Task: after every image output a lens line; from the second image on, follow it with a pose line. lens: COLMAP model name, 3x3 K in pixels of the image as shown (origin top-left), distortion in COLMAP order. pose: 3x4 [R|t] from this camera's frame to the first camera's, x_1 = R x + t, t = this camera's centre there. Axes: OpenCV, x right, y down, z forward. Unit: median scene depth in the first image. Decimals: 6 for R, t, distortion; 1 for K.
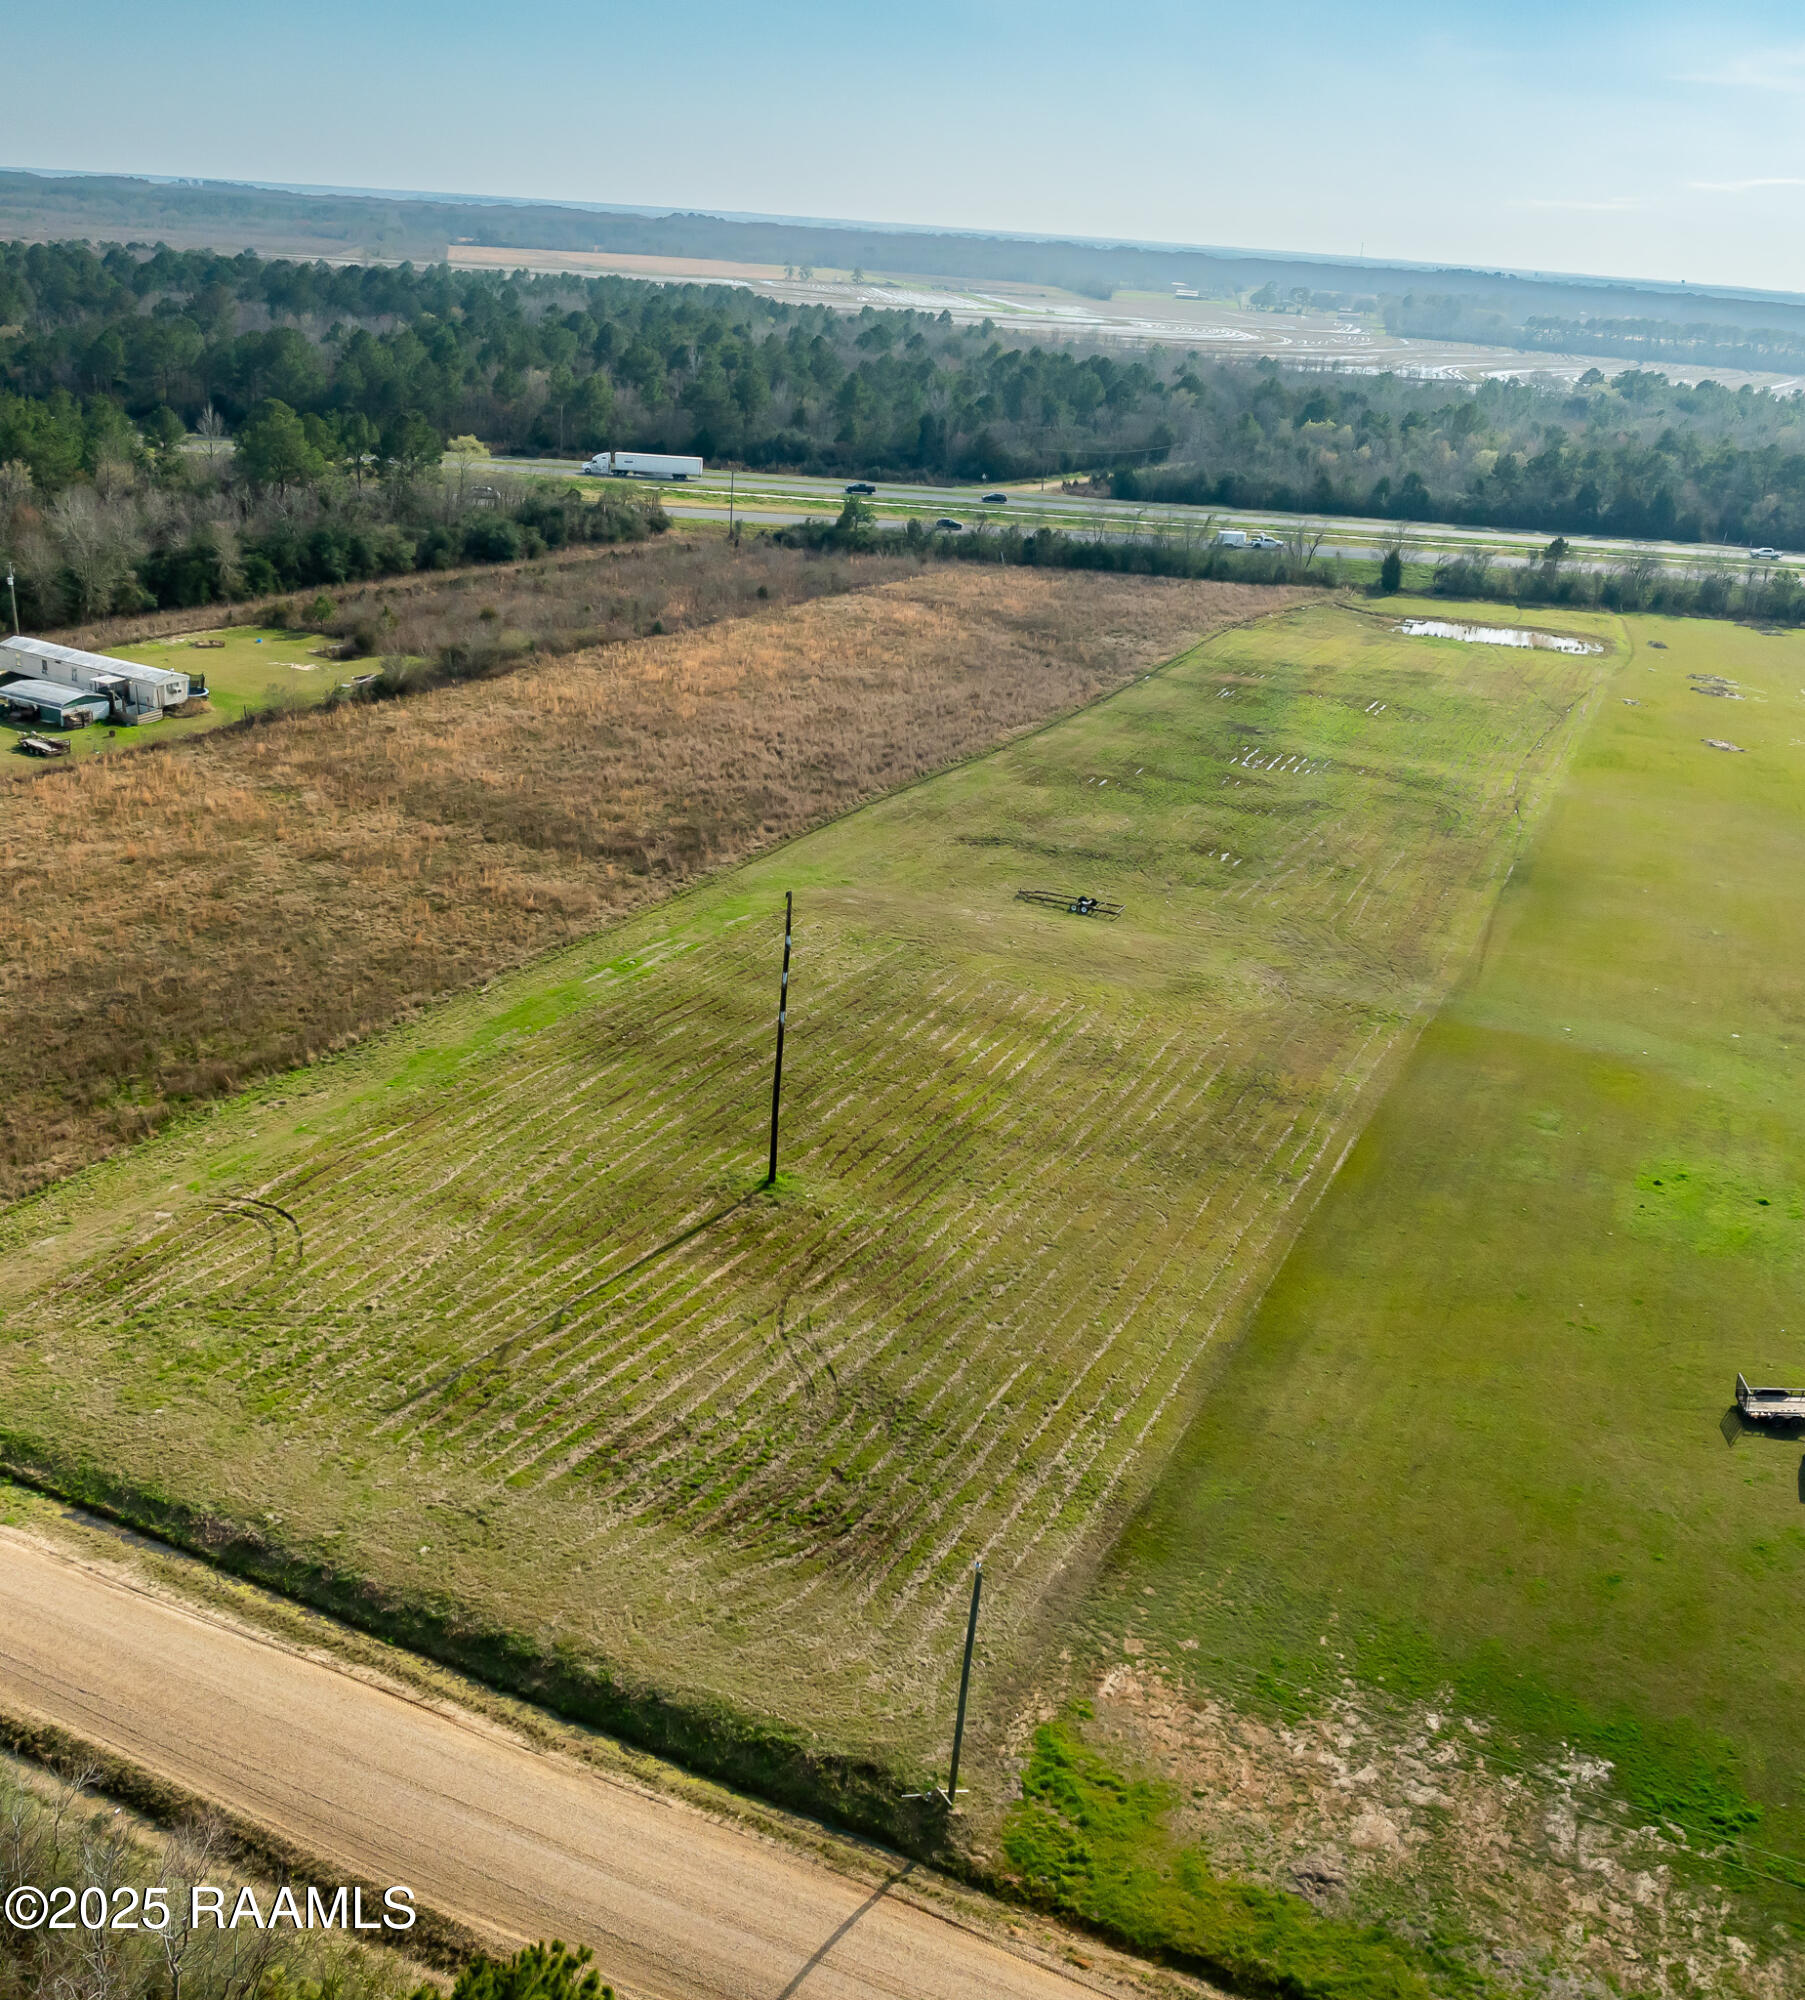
lens RADIAL K [[1907.7, 0, 902.5], [0, 1907.7, 1000.0], [0, 0, 1]] dist [-0.018780, -0.041657]
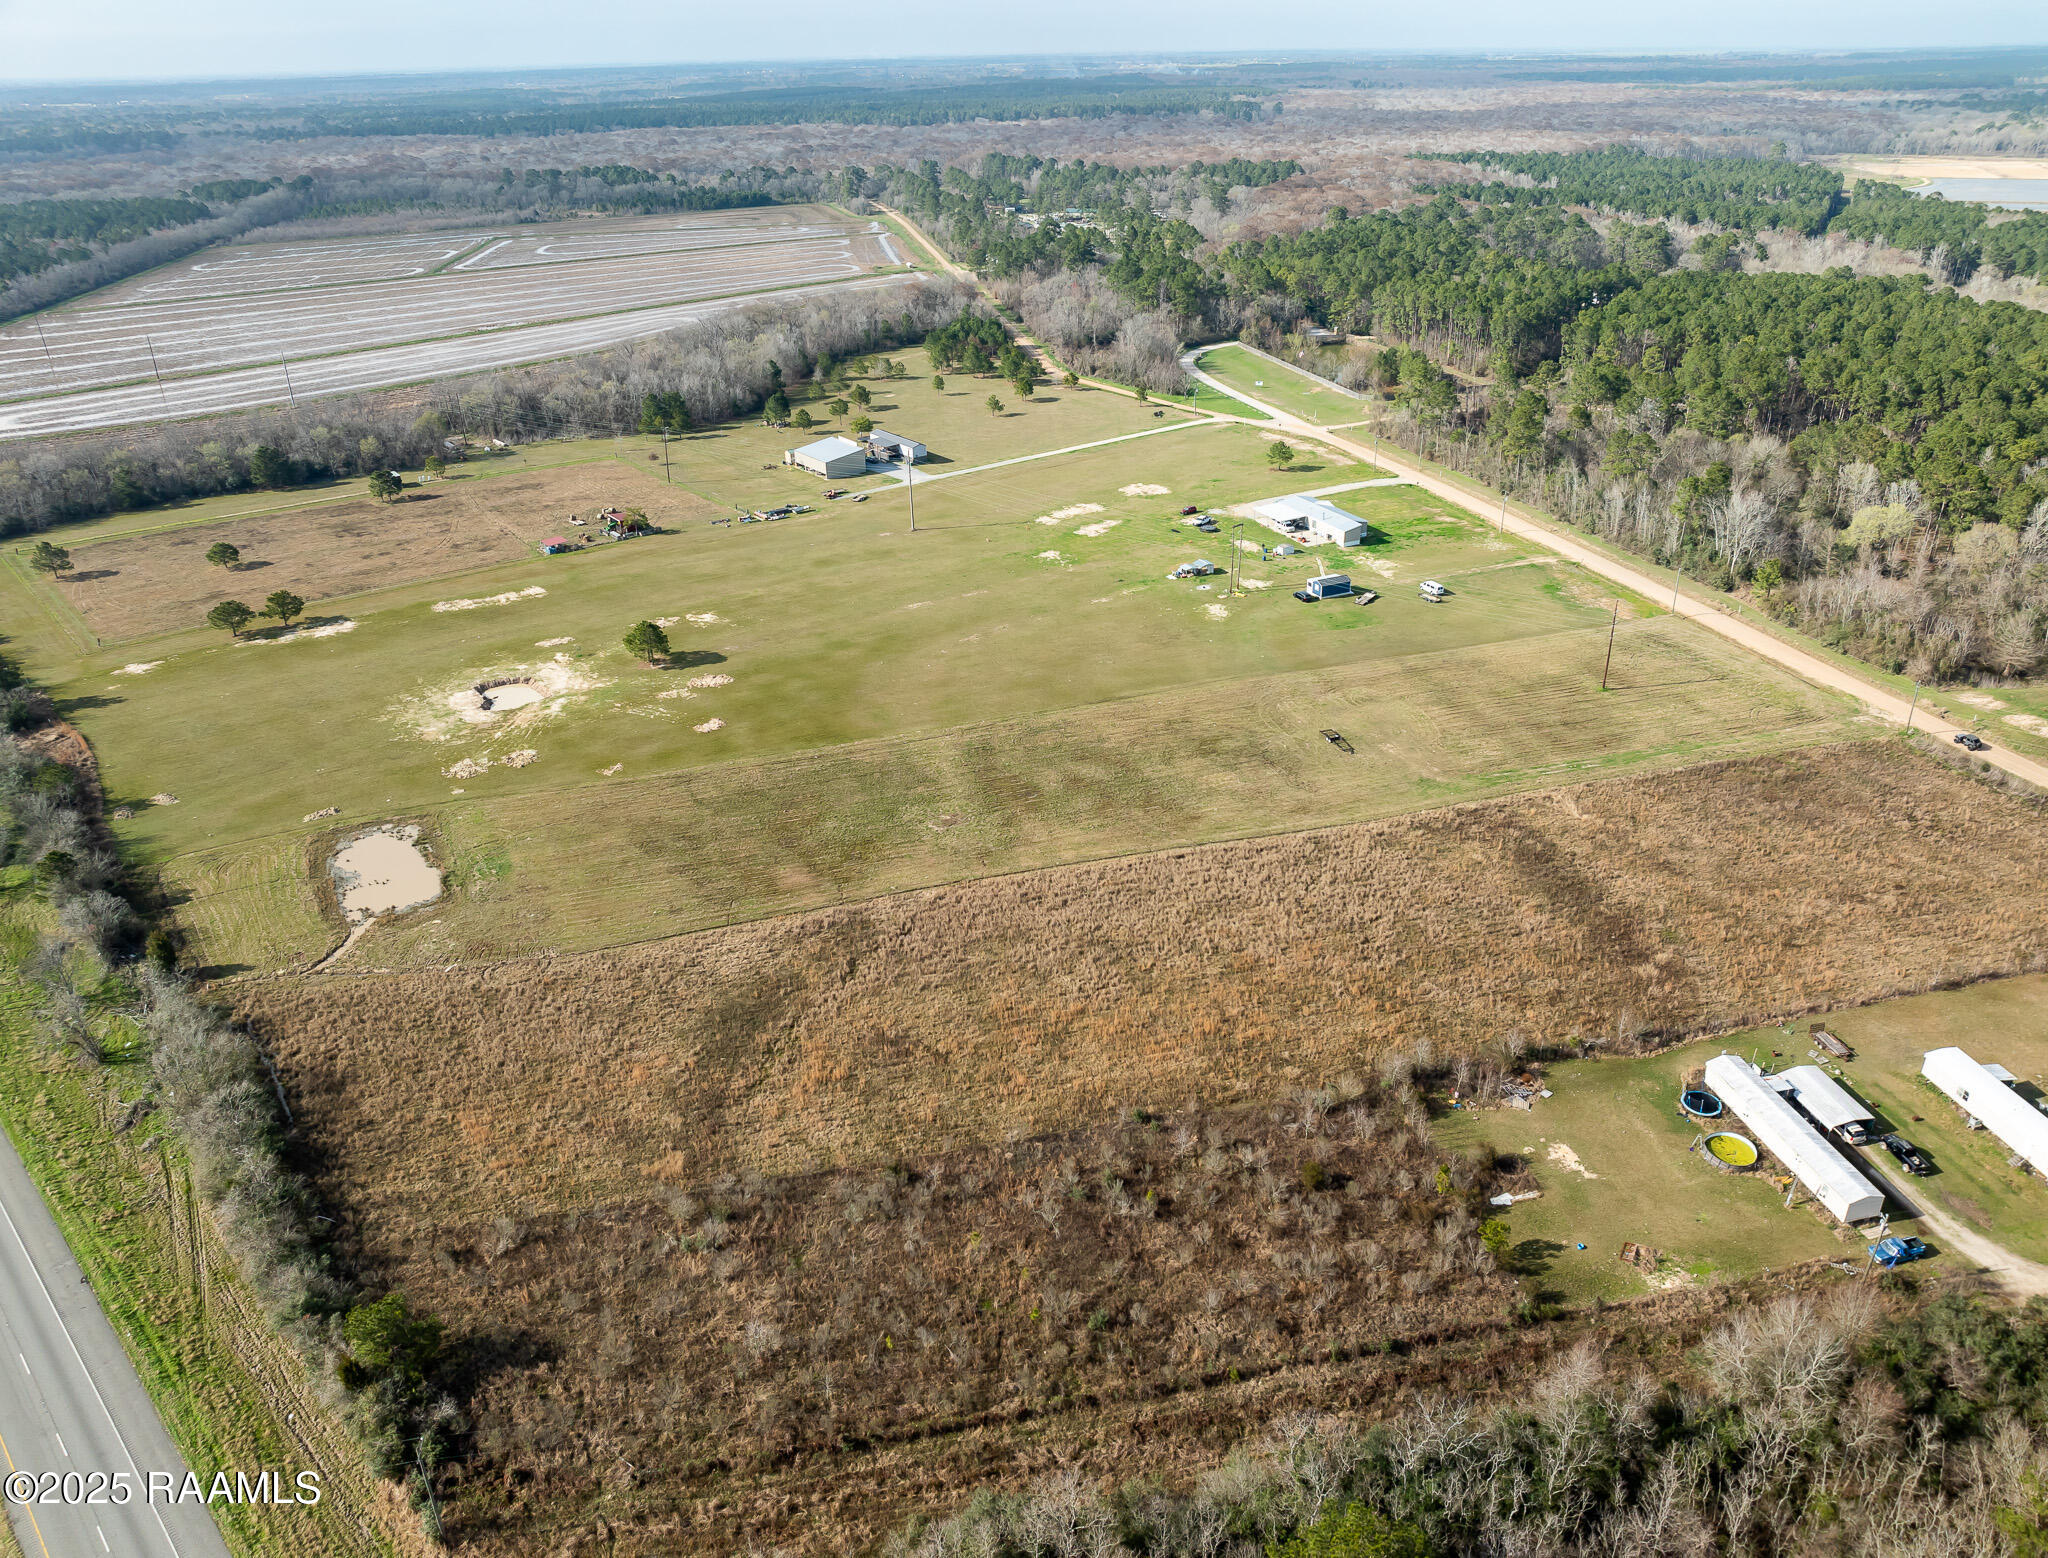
lens RADIAL K [[1419.2, 0, 1043.9], [0, 1419.2, 779.9], [0, 0, 1]] dist [-0.026920, 0.000516]
pose [[-0.670037, -0.391365, 0.630781, -0.808005], [0.257936, 0.674043, 0.692195, -1.374353], [-0.696075, 0.626497, -0.350687, 2.058274]]
